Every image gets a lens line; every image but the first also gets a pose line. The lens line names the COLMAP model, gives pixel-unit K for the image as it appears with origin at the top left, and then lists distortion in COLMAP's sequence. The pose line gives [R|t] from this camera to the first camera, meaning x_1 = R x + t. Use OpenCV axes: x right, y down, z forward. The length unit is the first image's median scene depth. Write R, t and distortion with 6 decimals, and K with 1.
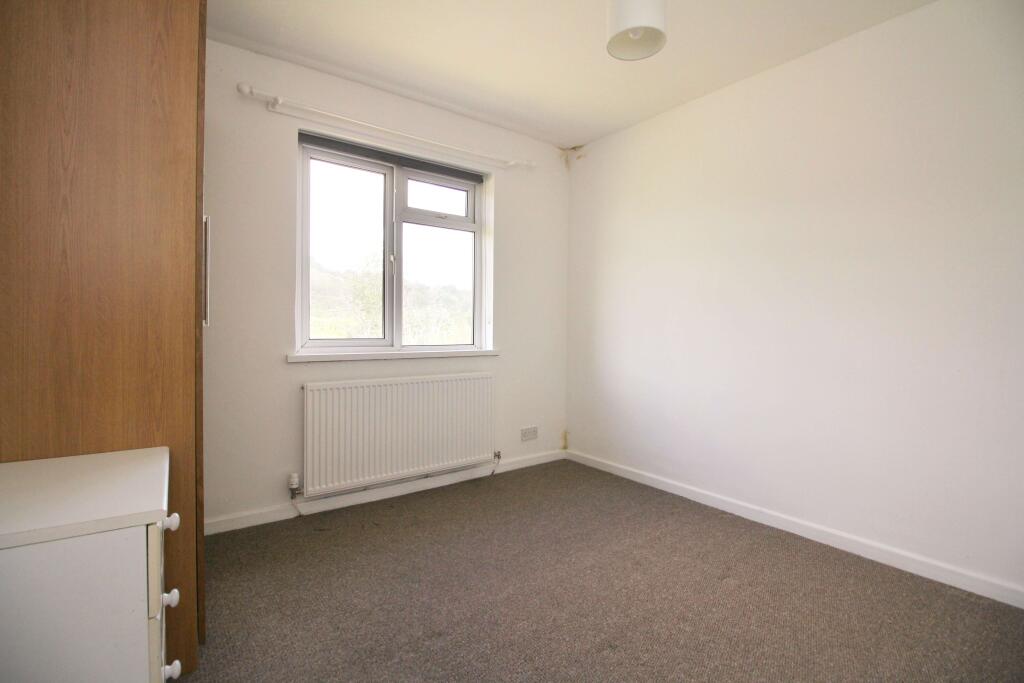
lens RADIAL K [[469.8, 0, 512.6], [0, 469.8, 329.4], [0, 0, 1]] dist [0.002375, -0.013893]
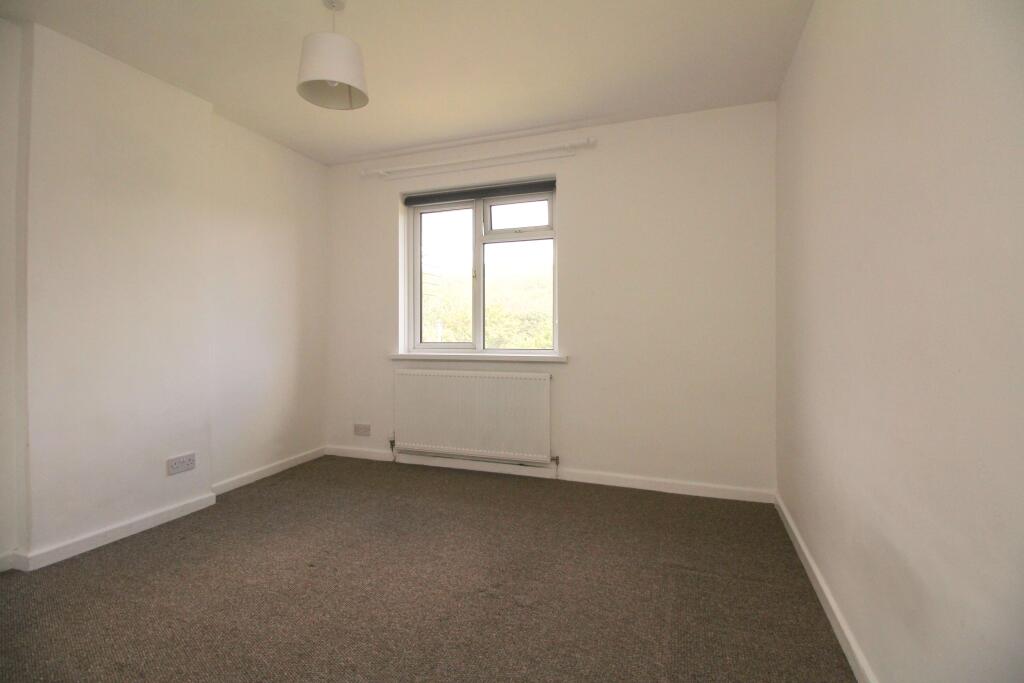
lens RADIAL K [[469.8, 0, 512.6], [0, 469.8, 329.4], [0, 0, 1]] dist [0.002375, -0.013893]
pose [[0.554042, 0.000597, -0.832488, 0.765285], [0.011134, 0.999905, 0.008127, -0.020075], [0.832414, -0.013772, 0.553983, 0.380089]]
